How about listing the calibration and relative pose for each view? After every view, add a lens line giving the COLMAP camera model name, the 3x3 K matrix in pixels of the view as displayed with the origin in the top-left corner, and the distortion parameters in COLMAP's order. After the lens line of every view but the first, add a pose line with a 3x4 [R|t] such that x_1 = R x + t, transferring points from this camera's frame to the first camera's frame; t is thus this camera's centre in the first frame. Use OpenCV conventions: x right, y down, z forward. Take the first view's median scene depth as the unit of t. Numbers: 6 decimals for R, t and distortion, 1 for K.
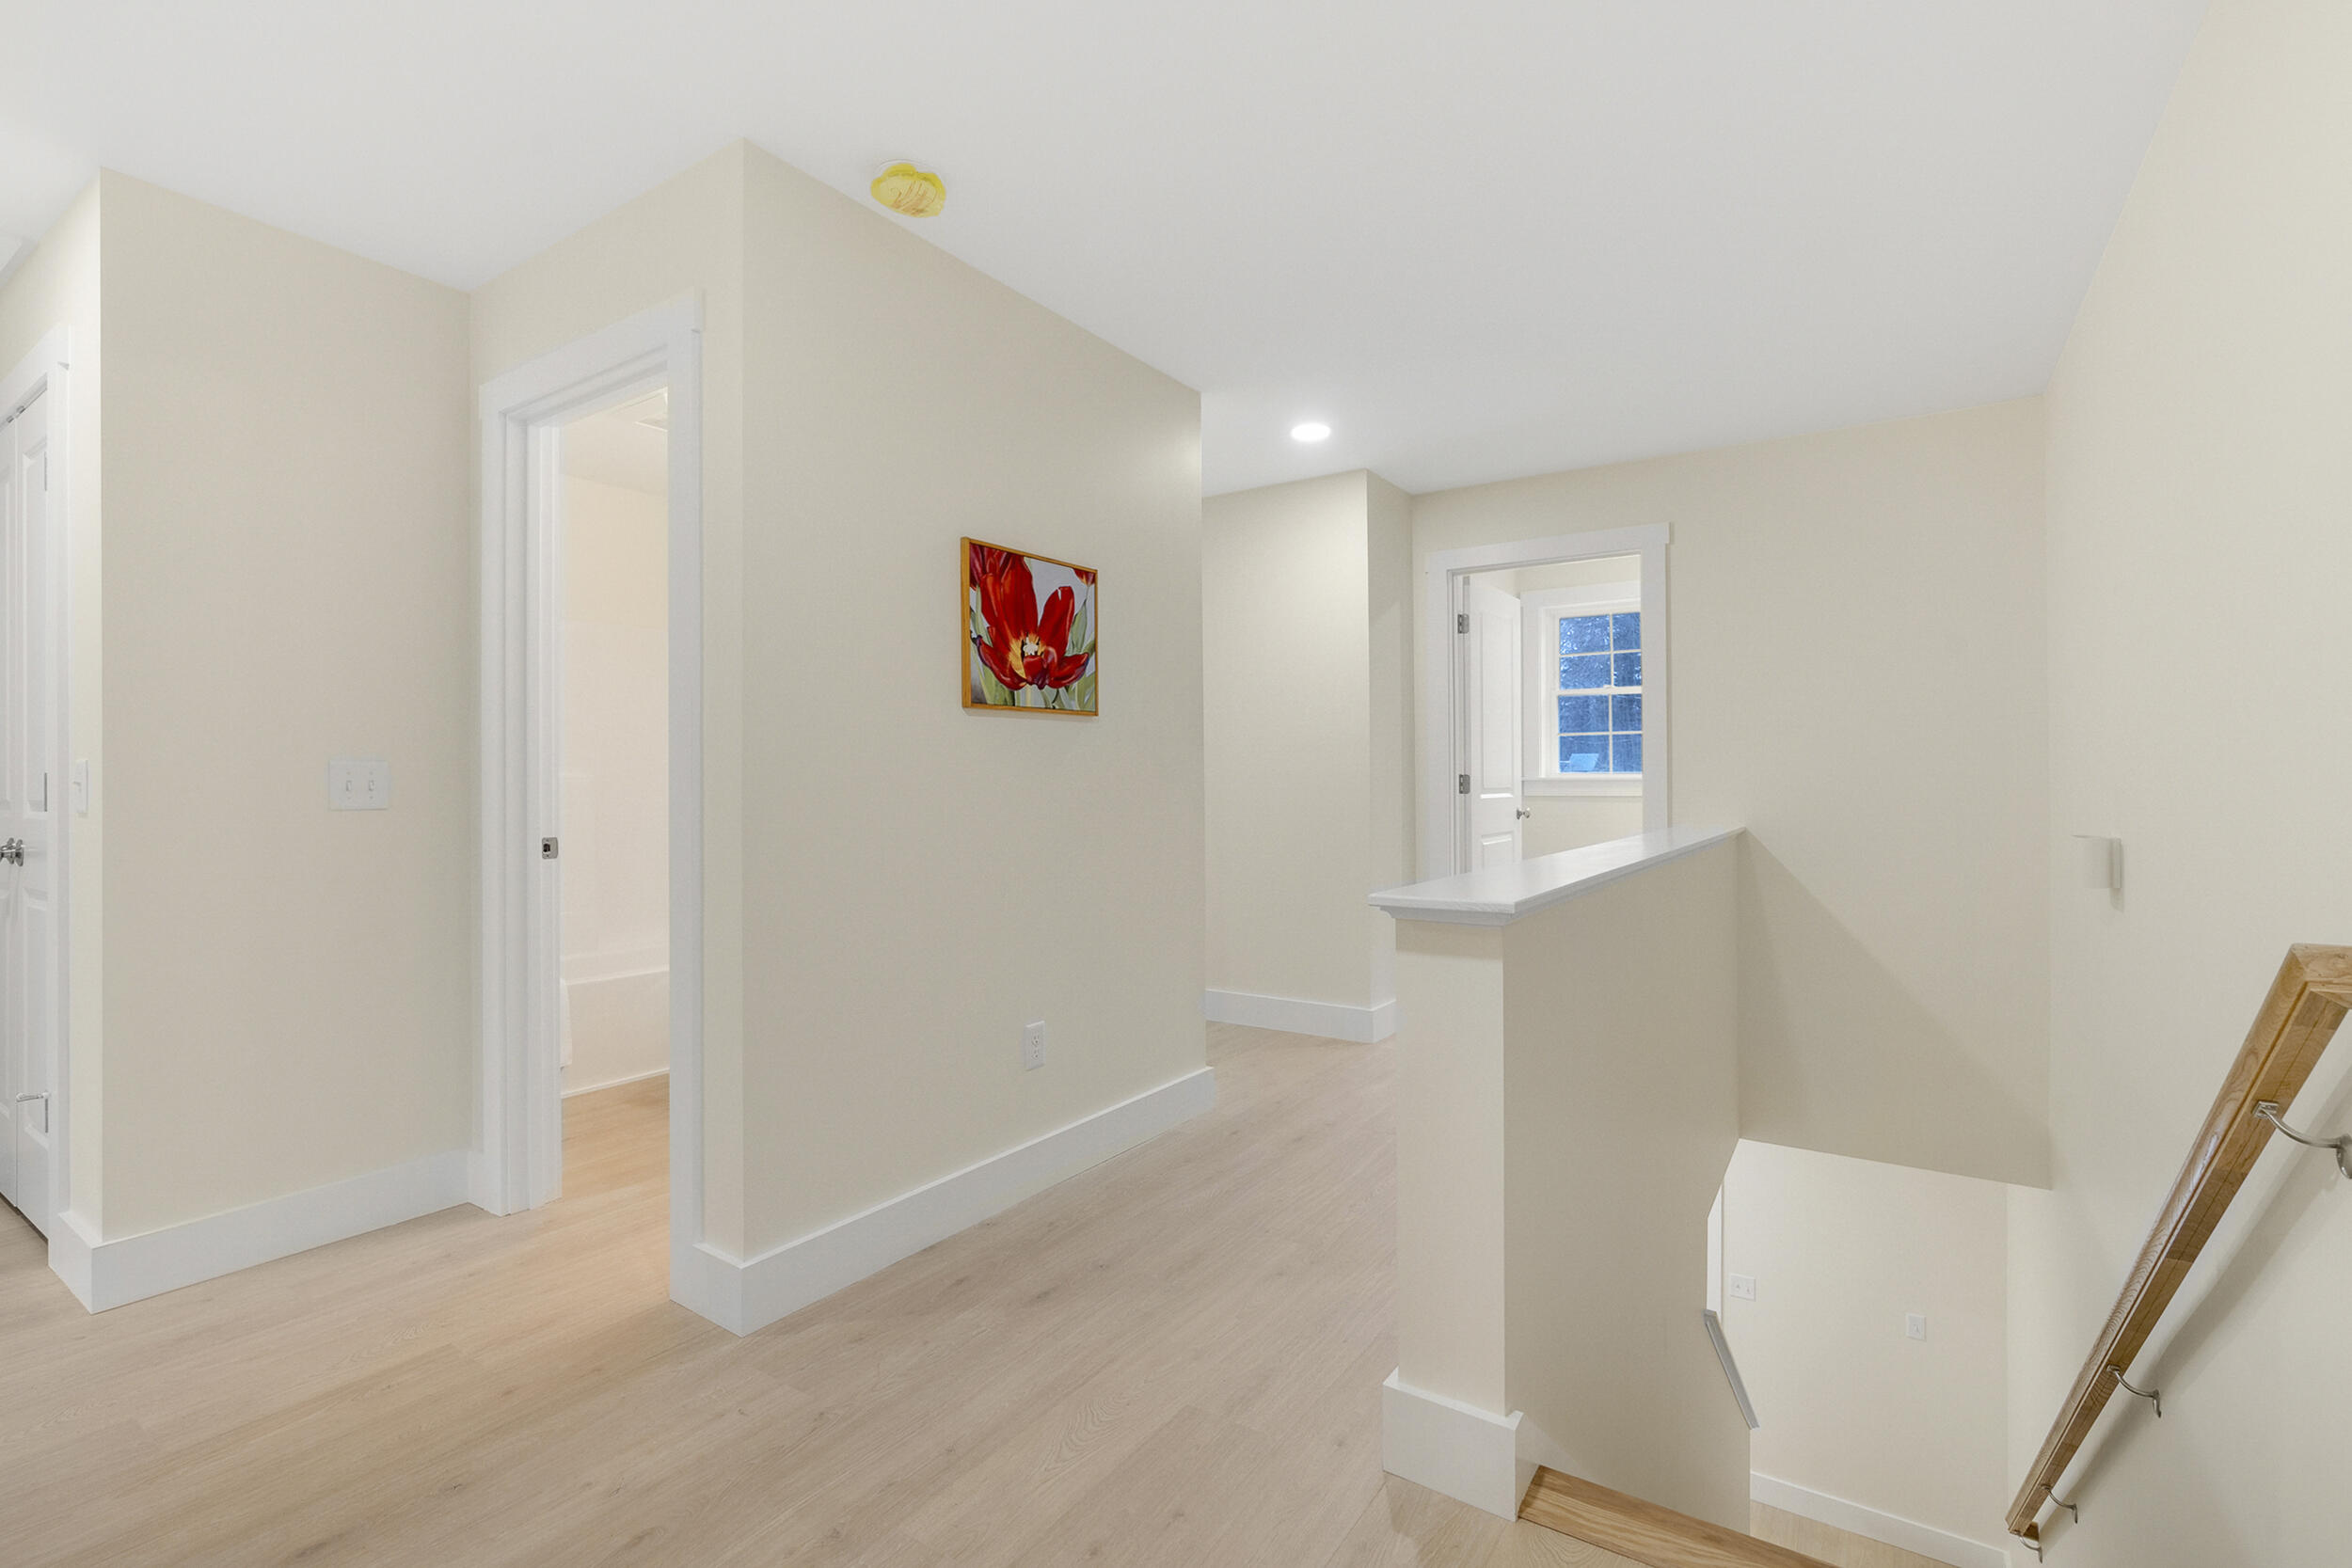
lens RADIAL K [[1064.8, 0, 1174.8], [0, 1064.8, 769.5], [0, 0, 1]] dist [-0.002834, -0.000014]
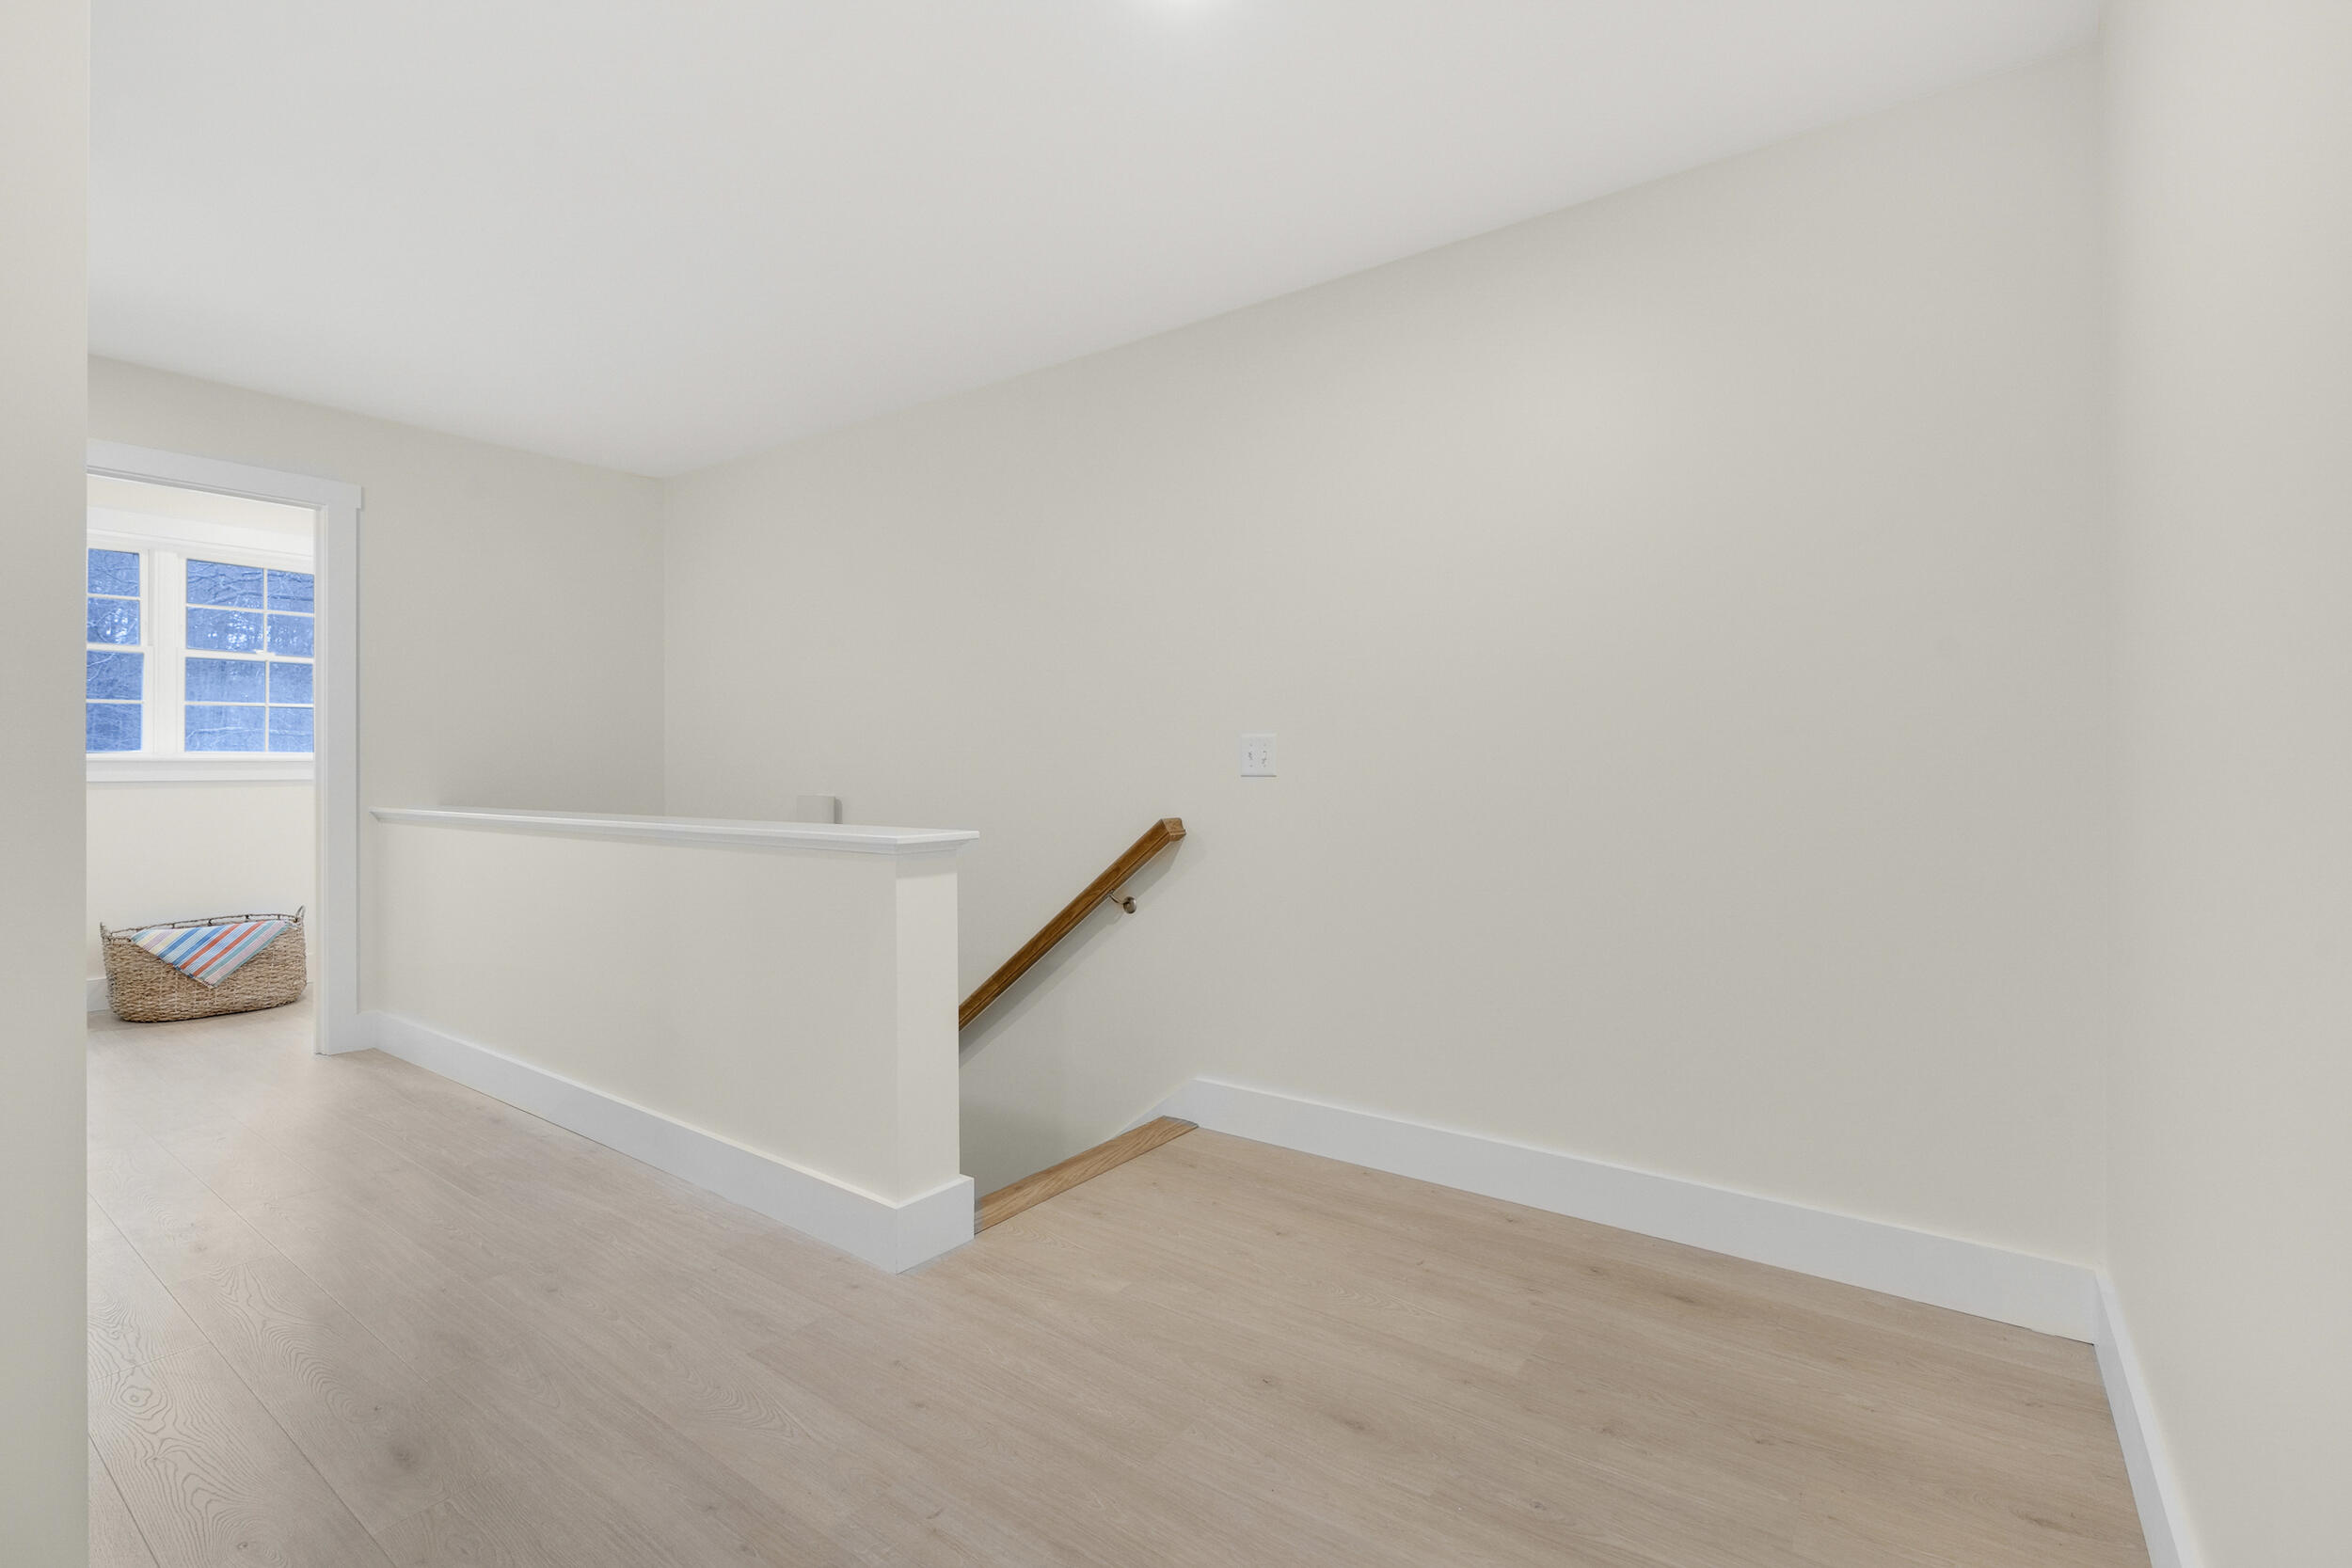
lens RADIAL K [[1064.8, 0, 1174.8], [0, 1064.8, 769.5], [0, 0, 1]] dist [-0.002834, -0.000014]
pose [[0.039753, 0.000836, 0.999209, -0.430253], [-0.011943, 0.999929, -0.000361, 0.008519], [-0.999138, -0.011919, 0.039760, 0.232546]]
